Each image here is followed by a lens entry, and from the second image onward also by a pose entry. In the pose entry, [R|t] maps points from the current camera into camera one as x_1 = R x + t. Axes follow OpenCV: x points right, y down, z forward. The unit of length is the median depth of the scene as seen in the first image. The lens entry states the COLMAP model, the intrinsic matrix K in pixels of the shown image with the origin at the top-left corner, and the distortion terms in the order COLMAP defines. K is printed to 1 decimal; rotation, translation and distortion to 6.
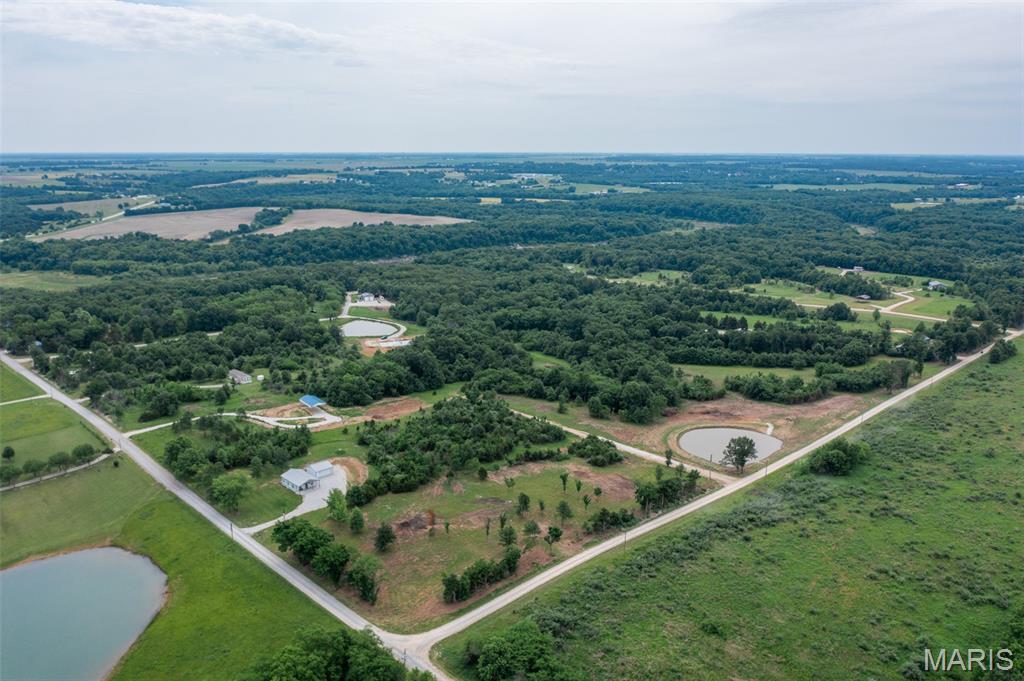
lens RADIAL K [[813.3, 0, 511.0], [0, 813.3, 343.3], [0, 0, 1]] dist [-0.015971, 0.006435]
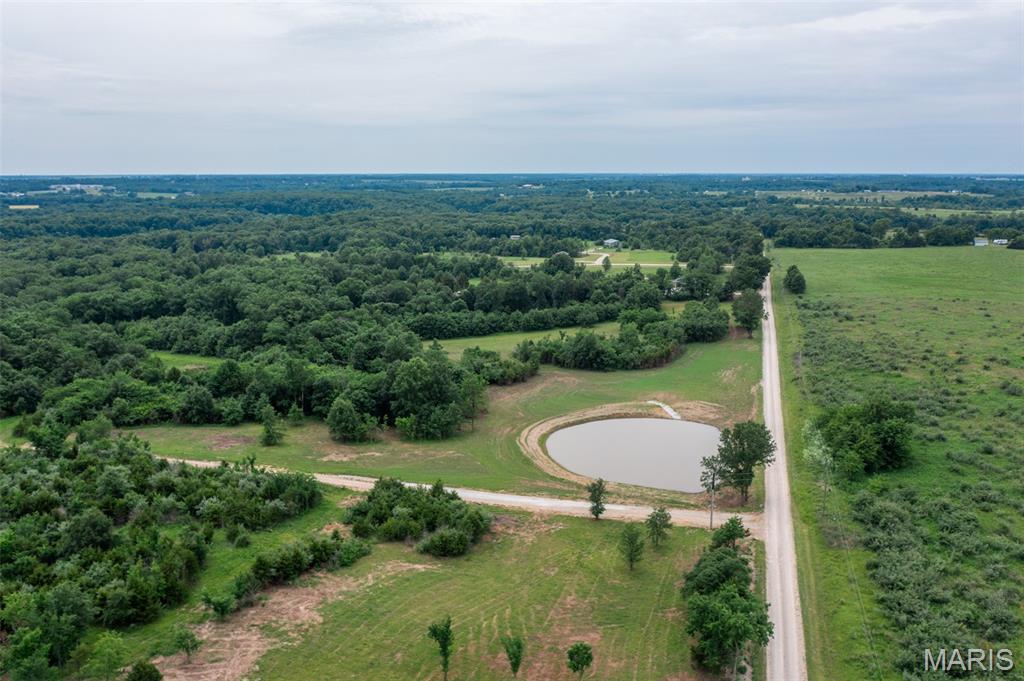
lens RADIAL K [[813.3, 0, 511.0], [0, 813.3, 343.3], [0, 0, 1]] dist [-0.015971, 0.006435]
pose [[0.869311, -0.105240, 0.482931, -0.035401], [0.118282, 0.992974, 0.003473, 0.040925], [-0.479903, 0.054103, 0.875652, 0.504545]]
